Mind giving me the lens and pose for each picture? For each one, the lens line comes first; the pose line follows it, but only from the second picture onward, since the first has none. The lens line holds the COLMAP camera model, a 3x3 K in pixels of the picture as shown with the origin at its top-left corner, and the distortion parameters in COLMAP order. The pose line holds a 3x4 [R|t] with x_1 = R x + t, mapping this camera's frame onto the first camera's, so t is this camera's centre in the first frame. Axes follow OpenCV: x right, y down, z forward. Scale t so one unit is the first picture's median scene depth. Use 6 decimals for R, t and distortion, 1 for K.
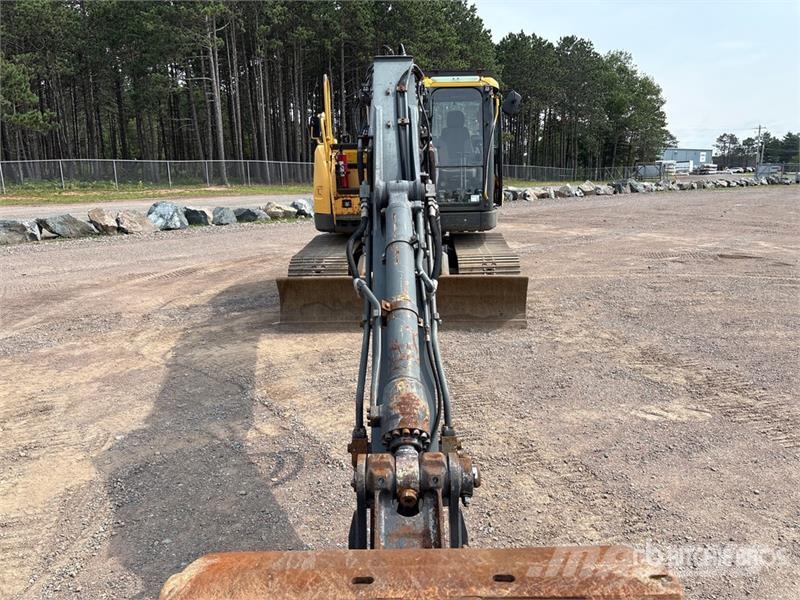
lens RADIAL K [[603.8, 0, 401.0], [0, 603.8, 301.7], [0, 0, 1]] dist [0.053732, -0.060351]
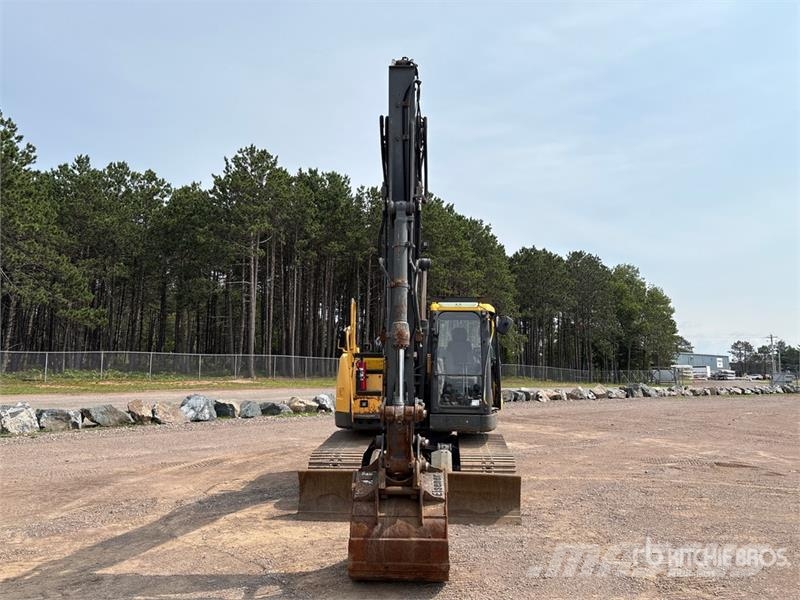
lens RADIAL K [[603.8, 0, 400.4], [0, 603.8, 298.4], [0, 0, 1]] dist [0.053732, -0.060351]
pose [[0.999055, 0.022403, -0.037235, 0.010167], [-0.033095, 0.947561, -0.317856, 0.006088], [0.028162, 0.318788, 0.947408, -0.087172]]
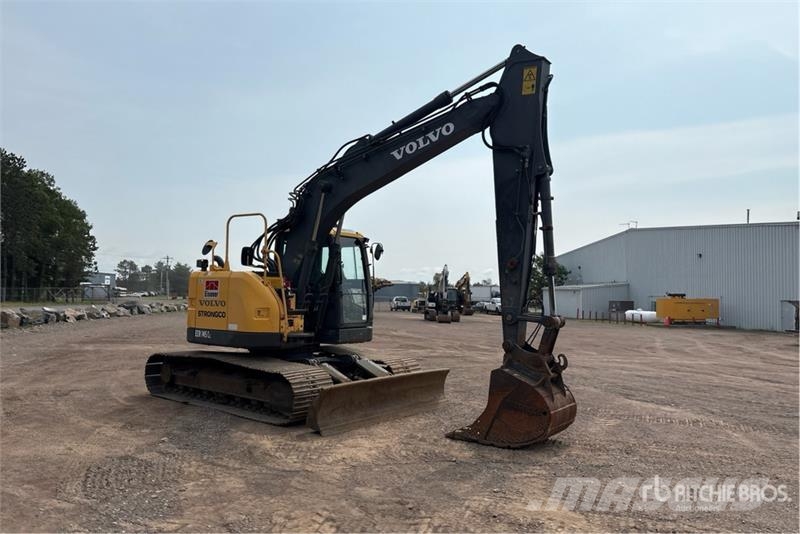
lens RADIAL K [[604.6, 0, 411.2], [0, 604.6, 264.2], [0, 0, 1]] dist [0.056167, -0.054149]
pose [[0.583712, 0.065812, 0.809289, -0.509279], [0.143829, 0.972567, -0.182829, -0.015872], [-0.799121, 0.223118, 0.558233, 0.085591]]
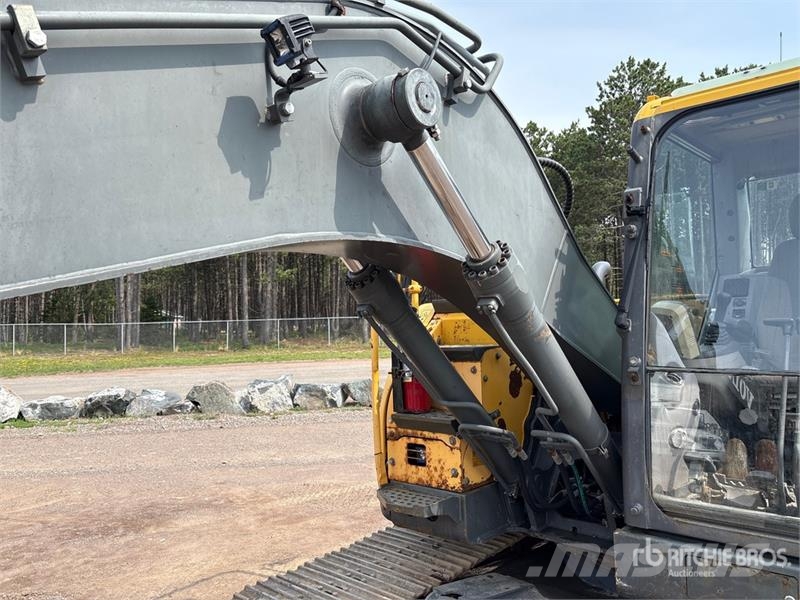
lens RADIAL K [[603.8, 0, 399.5], [0, 603.8, 299.9], [0, 0, 1]] dist [0.053732, -0.060351]
pose [[0.746306, -0.028689, -0.664985, 0.086933], [-0.132321, 0.972735, -0.190468, -0.104165], [0.652318, 0.230138, 0.722161, 0.400233]]
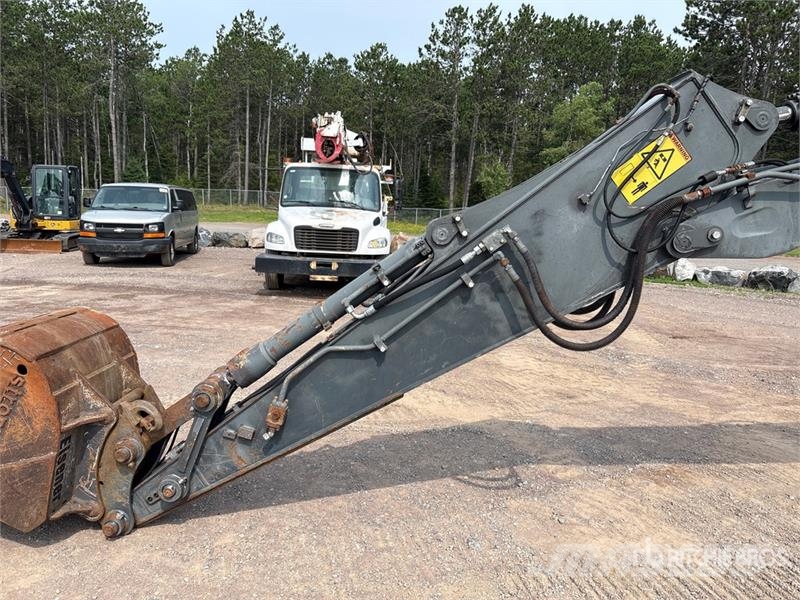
lens RADIAL K [[603.8, 0, 396.8], [0, 603.8, 299.4], [0, 0, 1]] dist [0.053732, -0.060351]
pose [[-0.047145, 0.165861, -0.985022, 0.218549], [-0.260607, 0.949923, 0.172424, -0.047497], [0.964293, 0.264832, -0.001560, 0.199667]]
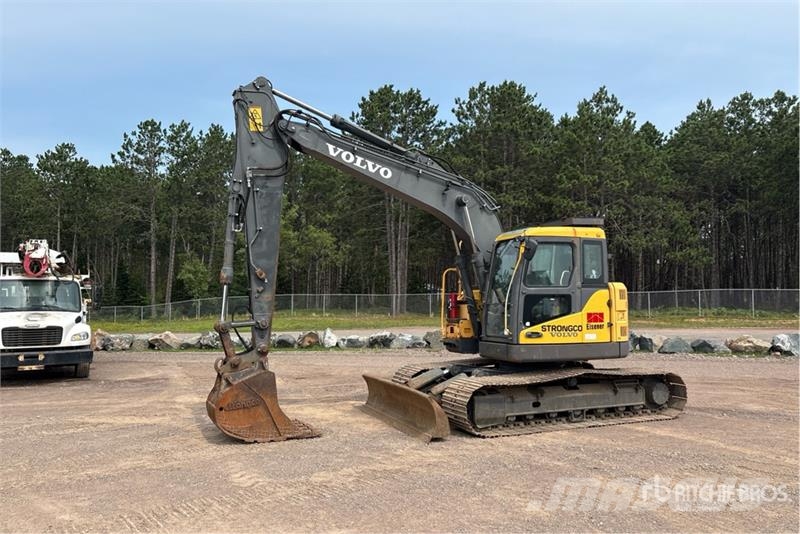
lens RADIAL K [[604.6, 0, 412.6], [0, 604.6, 262.7], [0, 0, 1]] dist [0.056167, -0.054149]
pose [[0.424562, -0.046349, -0.904212, 0.608354], [-0.194034, 0.970828, -0.140870, -0.058623], [0.884363, 0.235256, 0.403184, 0.205178]]
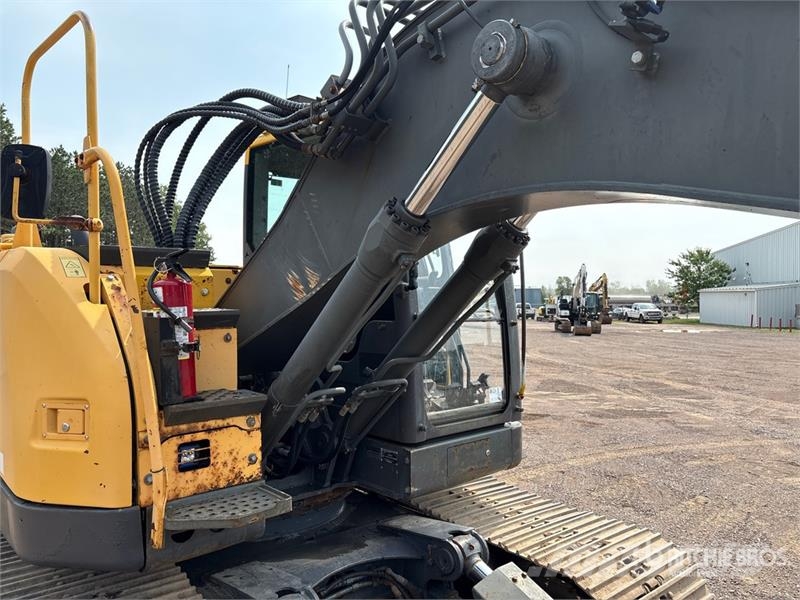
lens RADIAL K [[603.8, 0, 392.1], [0, 603.8, 302.0], [0, 0, 1]] dist [0.053732, -0.060351]
pose [[0.749372, 0.013420, 0.662013, -0.117409], [0.125337, 0.978845, -0.161720, -0.099633], [-0.650179, 0.204163, 0.731837, 0.413376]]
